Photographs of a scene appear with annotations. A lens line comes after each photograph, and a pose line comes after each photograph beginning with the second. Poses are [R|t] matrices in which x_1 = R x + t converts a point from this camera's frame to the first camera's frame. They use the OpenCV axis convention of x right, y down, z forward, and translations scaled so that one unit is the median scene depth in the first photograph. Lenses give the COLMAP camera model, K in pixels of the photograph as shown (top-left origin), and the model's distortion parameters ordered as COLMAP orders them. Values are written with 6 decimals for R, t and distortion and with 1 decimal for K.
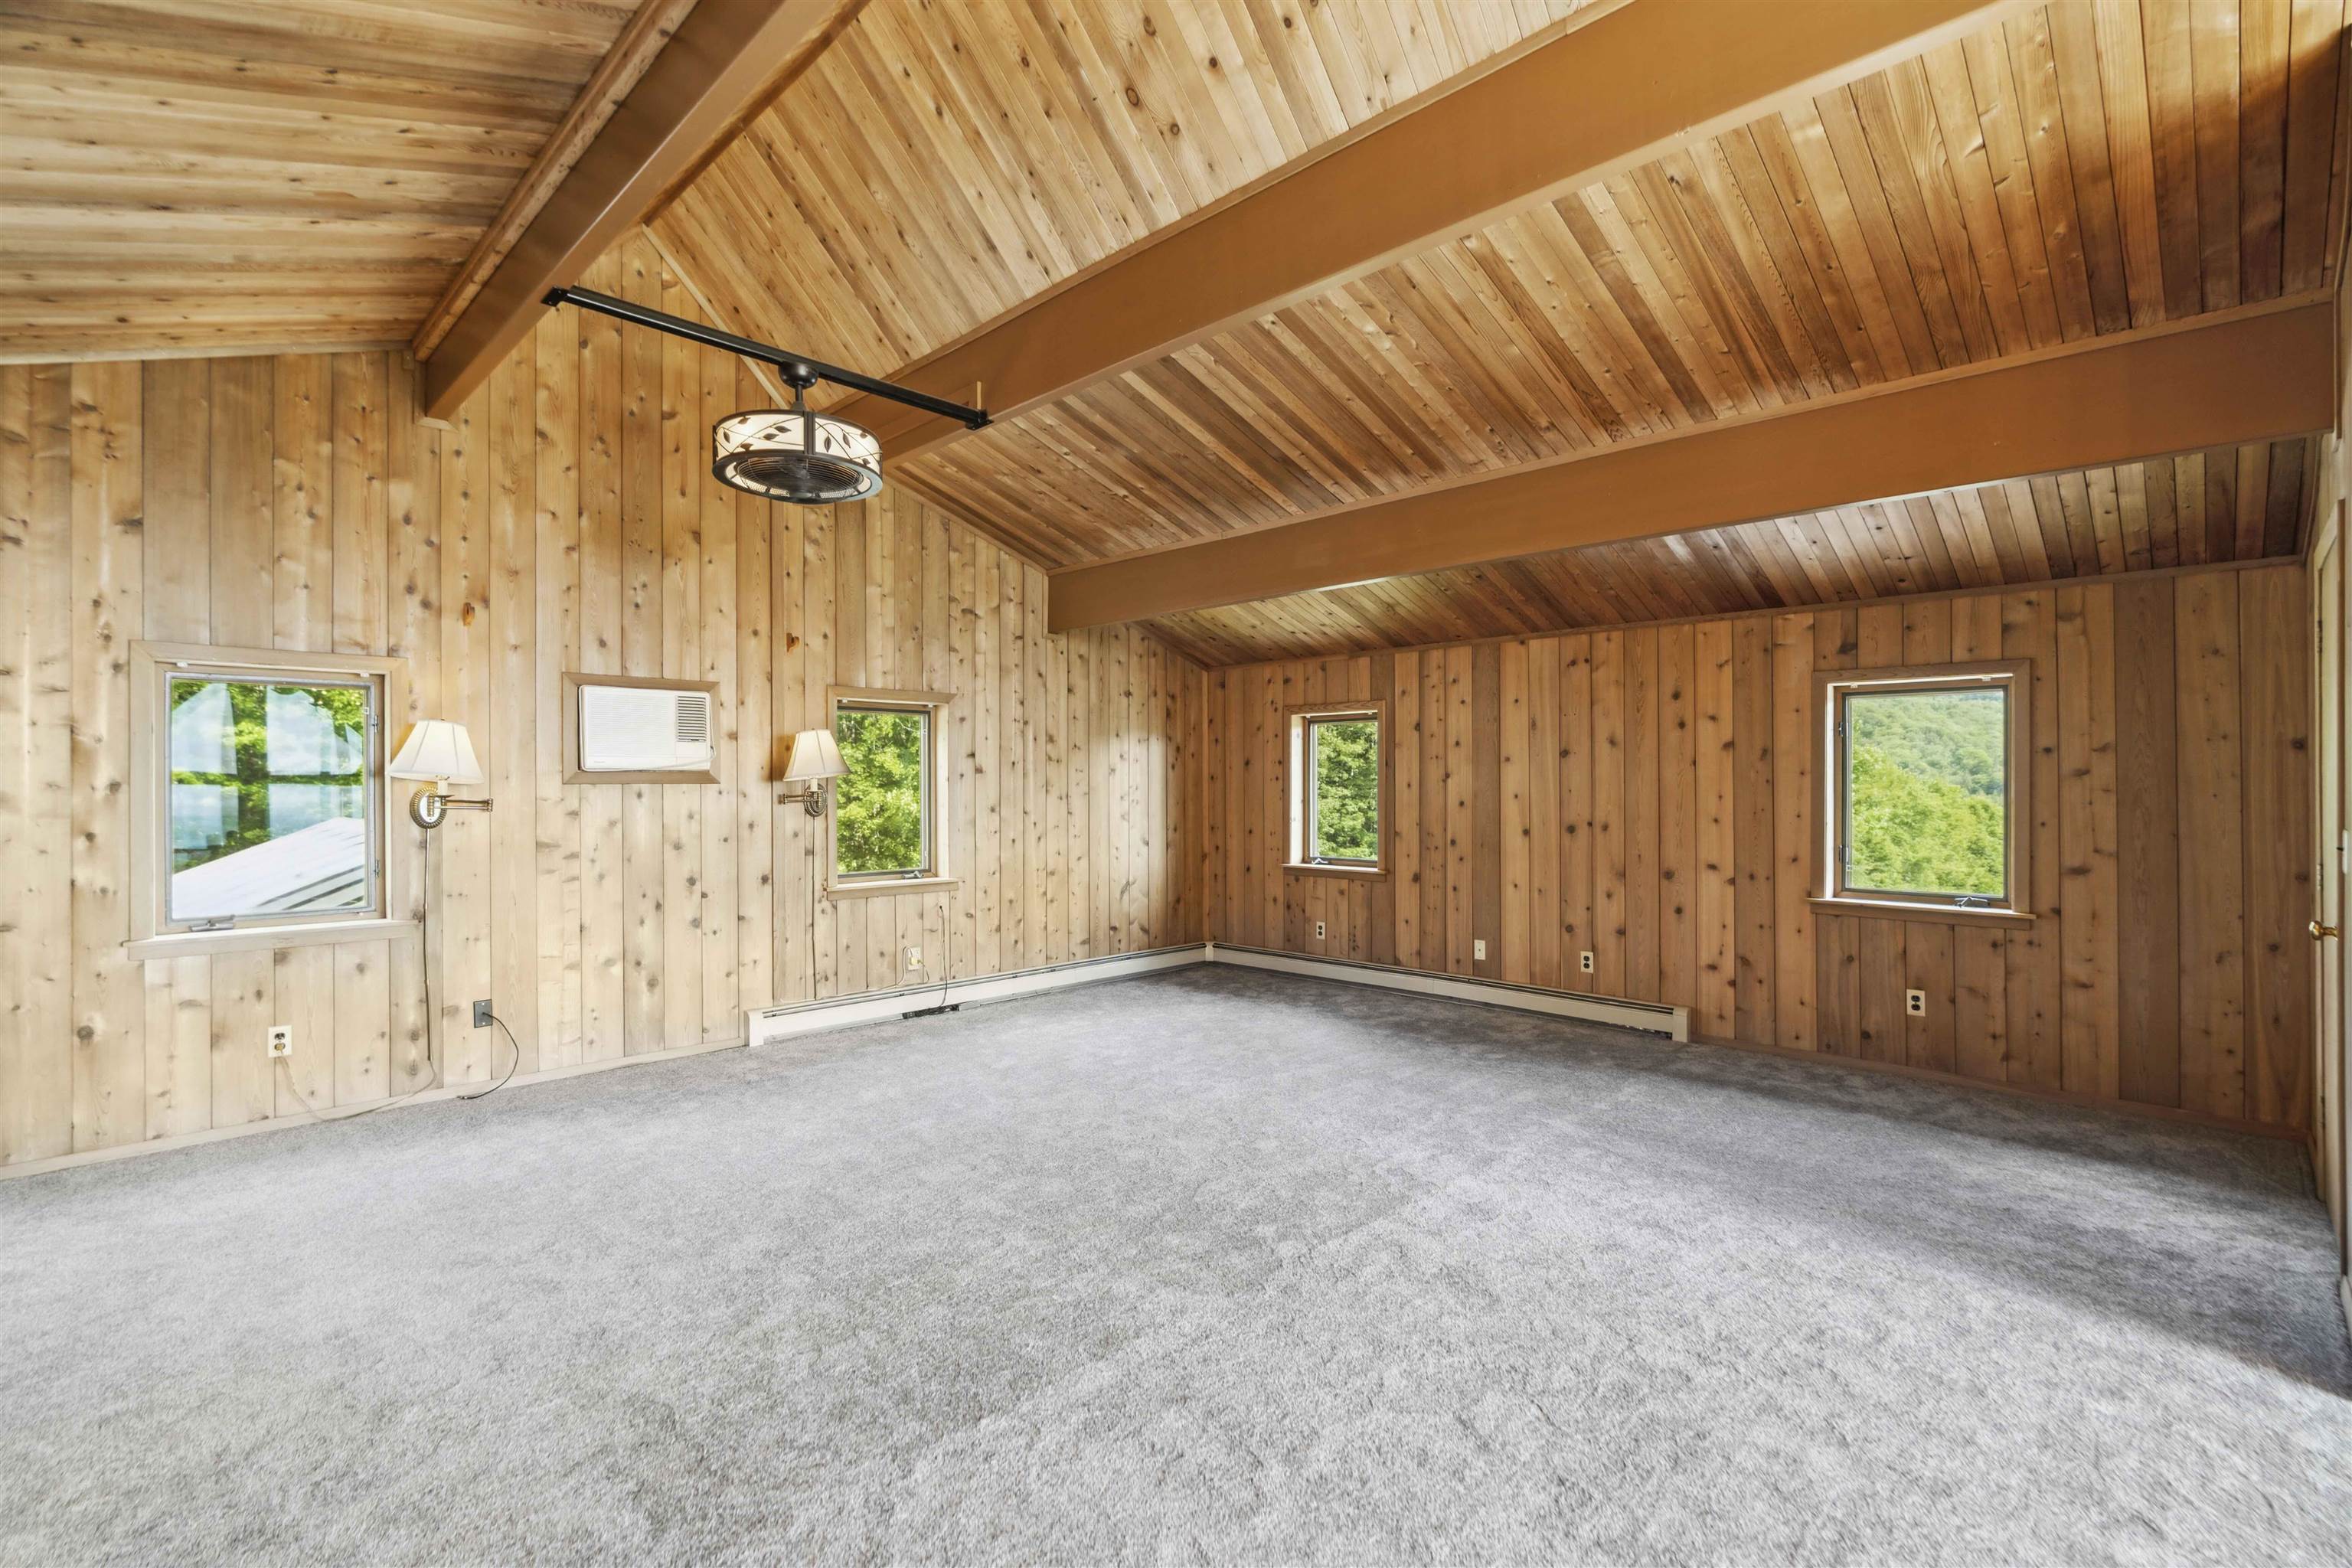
lens RADIAL K [[1057.5, 0, 1163.1], [0, 1057.5, 794.9], [0, 0, 1]] dist [-0.000355, 0.003694]
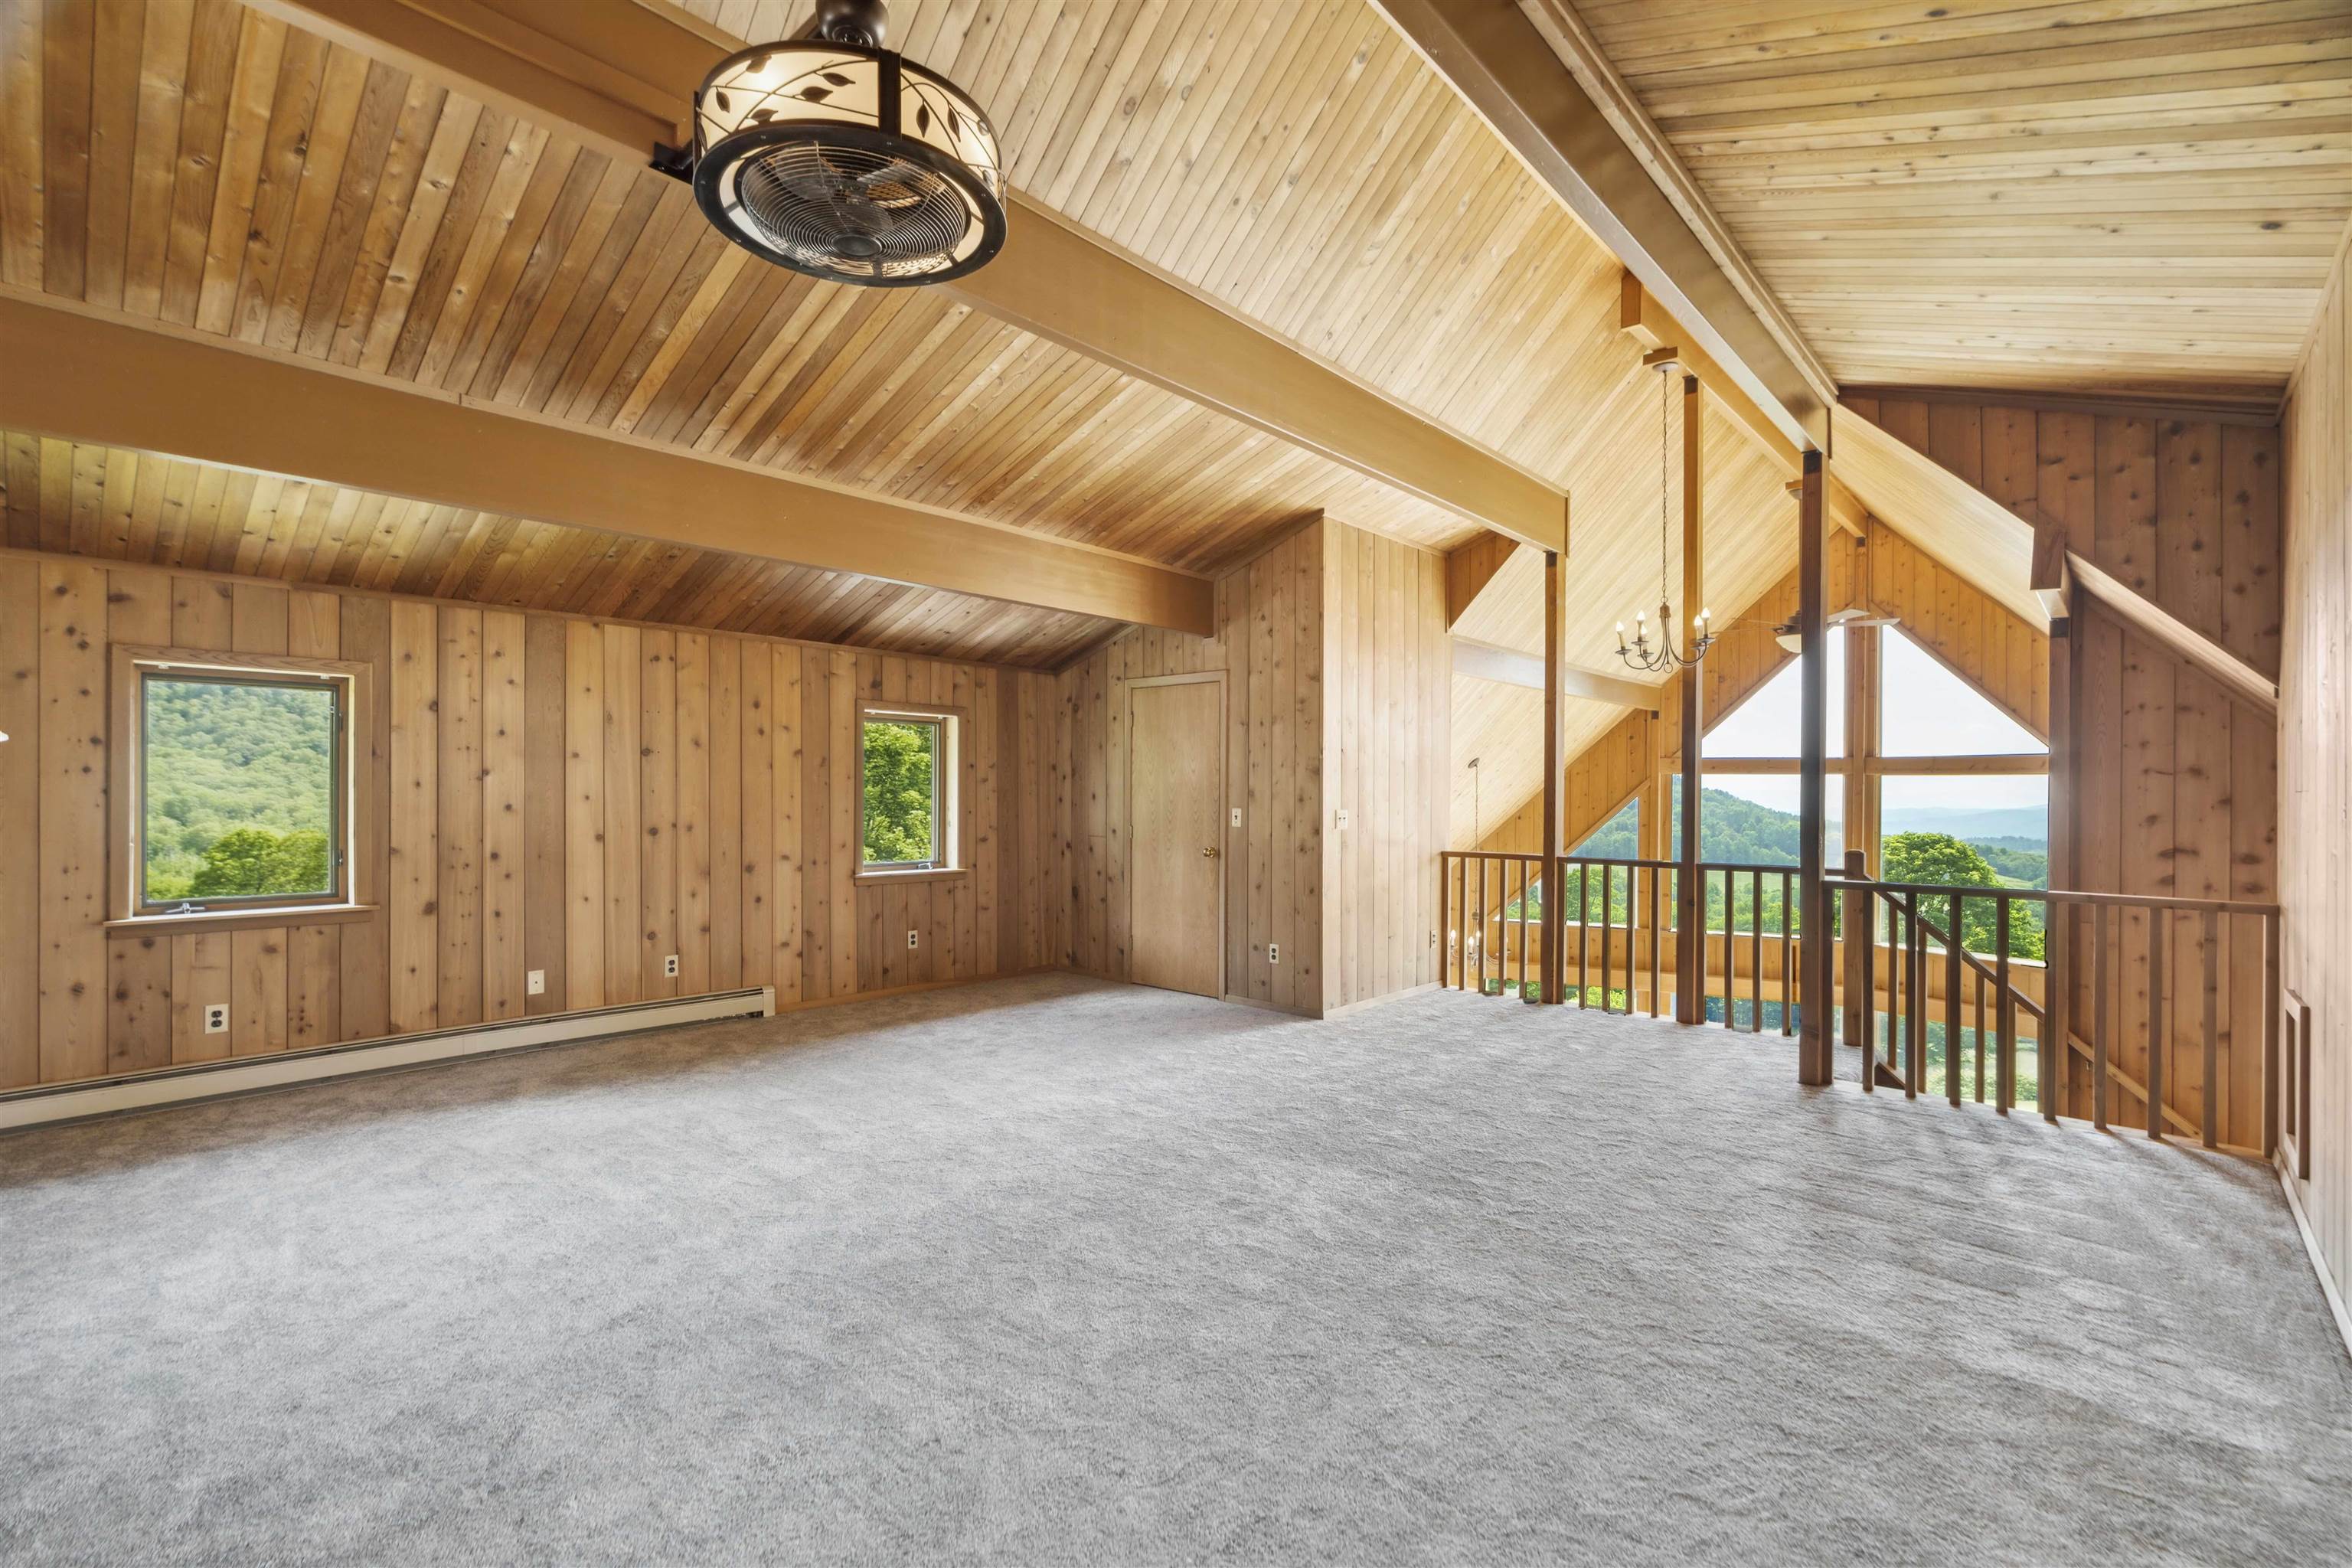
lens RADIAL K [[1057.5, 0, 1164.0], [0, 1057.5, 783.1], [0, 0, 1]] dist [-0.000355, 0.003694]
pose [[-0.027027, 0.003397, 0.999629, -0.587258], [0.000440, 0.999994, -0.003387, -0.007947], [-0.999635, 0.000348, -0.027029, 0.564743]]
